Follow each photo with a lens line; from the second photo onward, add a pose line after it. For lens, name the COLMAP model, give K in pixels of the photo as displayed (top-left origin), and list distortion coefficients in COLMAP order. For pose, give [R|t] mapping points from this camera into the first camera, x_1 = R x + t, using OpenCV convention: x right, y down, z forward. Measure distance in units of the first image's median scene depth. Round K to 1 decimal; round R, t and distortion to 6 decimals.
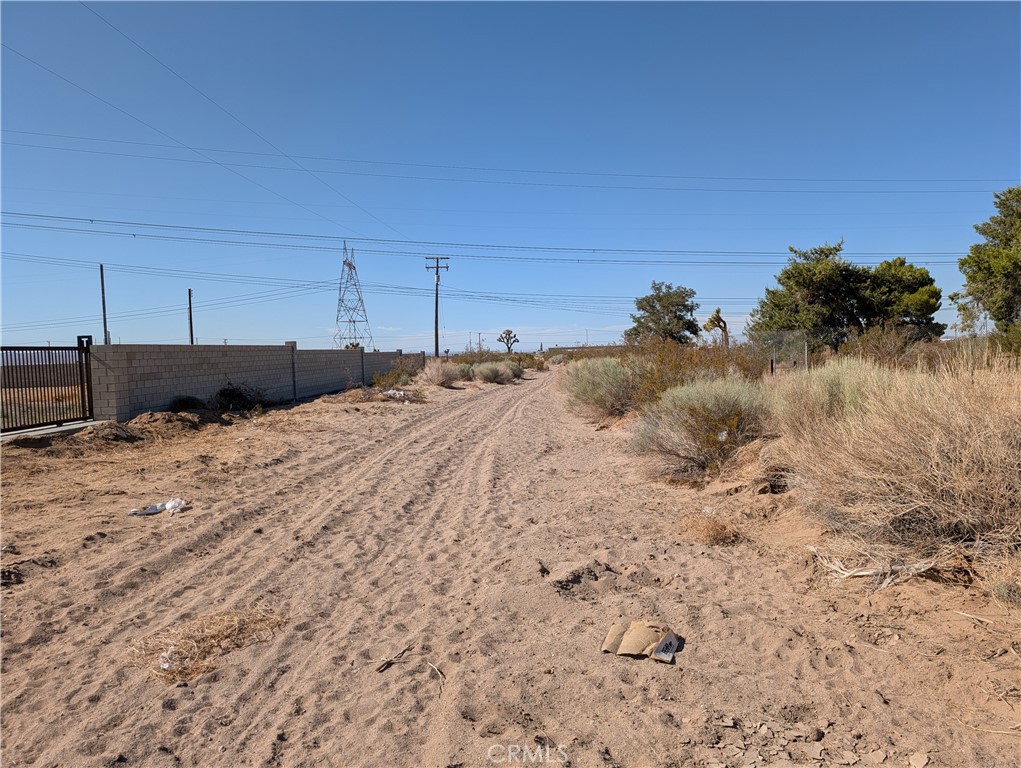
lens RADIAL K [[731.7, 0, 510.5], [0, 731.7, 384.0], [0, 0, 1]] dist [0.024283, -0.020273]
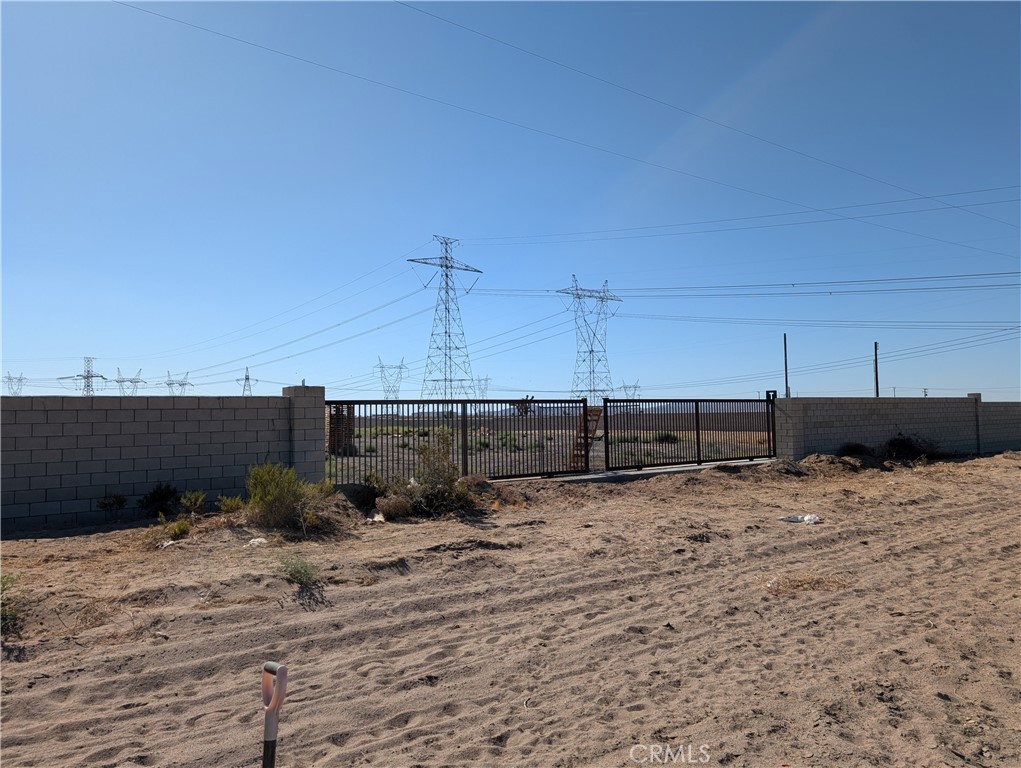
lens RADIAL K [[731.7, 0, 510.5], [0, 731.7, 384.0], [0, 0, 1]] dist [0.024283, -0.020273]
pose [[0.631584, -0.011488, -0.775223, 0.148106], [-0.040772, 0.998014, -0.048008, 0.002110], [0.774235, 0.061929, 0.629861, -0.180336]]
